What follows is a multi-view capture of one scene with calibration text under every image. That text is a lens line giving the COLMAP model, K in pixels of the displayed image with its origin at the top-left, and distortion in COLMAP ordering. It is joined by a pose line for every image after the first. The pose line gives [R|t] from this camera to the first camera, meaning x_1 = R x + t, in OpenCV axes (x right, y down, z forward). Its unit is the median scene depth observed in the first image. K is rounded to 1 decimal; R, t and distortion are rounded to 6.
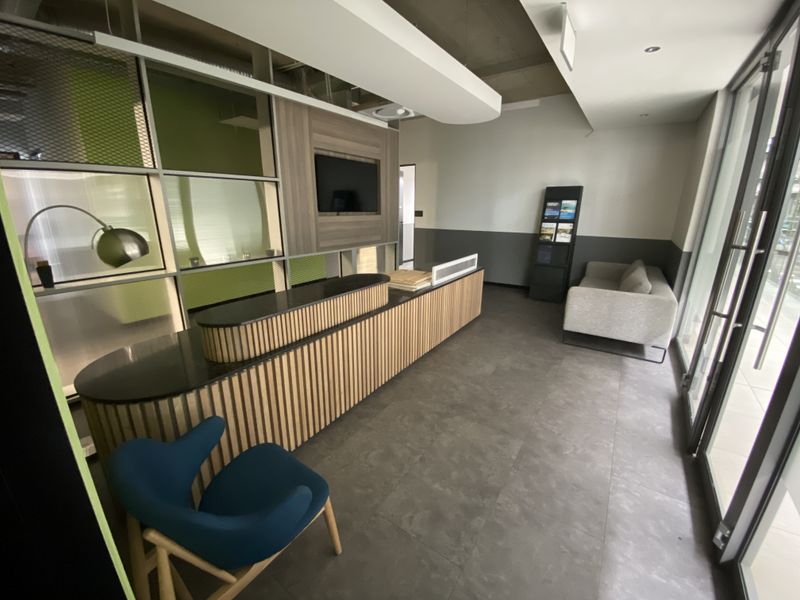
lens RADIAL K [[326.6, 0, 396.4], [0, 326.6, 297.8], [0, 0, 1]] dist [0.012567, -0.000364]
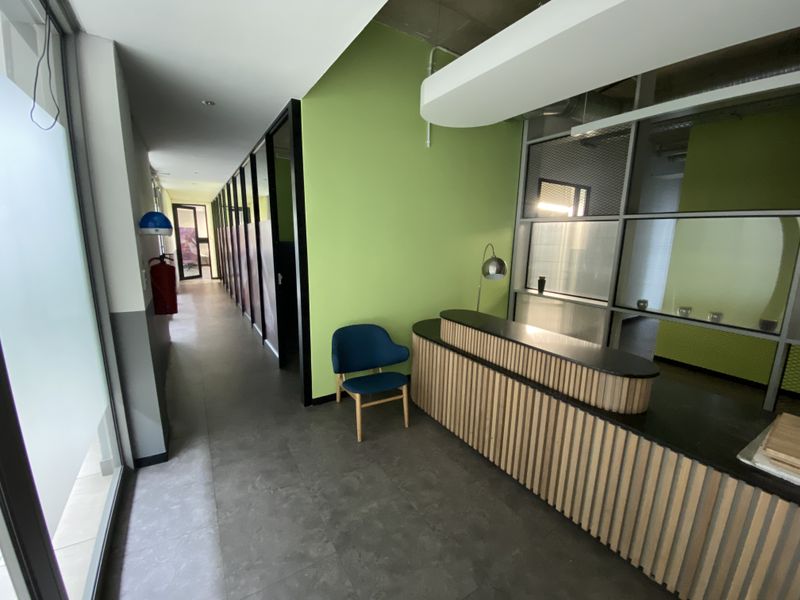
lens RADIAL K [[326.6, 0, 395.8], [0, 326.6, 296.8], [0, 0, 1]] dist [0.012567, -0.000364]
pose [[-0.373489, 0.166215, -0.912622, 0.893213], [-0.282338, 0.916771, 0.282517, -0.333024], [0.883624, 0.363185, -0.295475, 1.065167]]
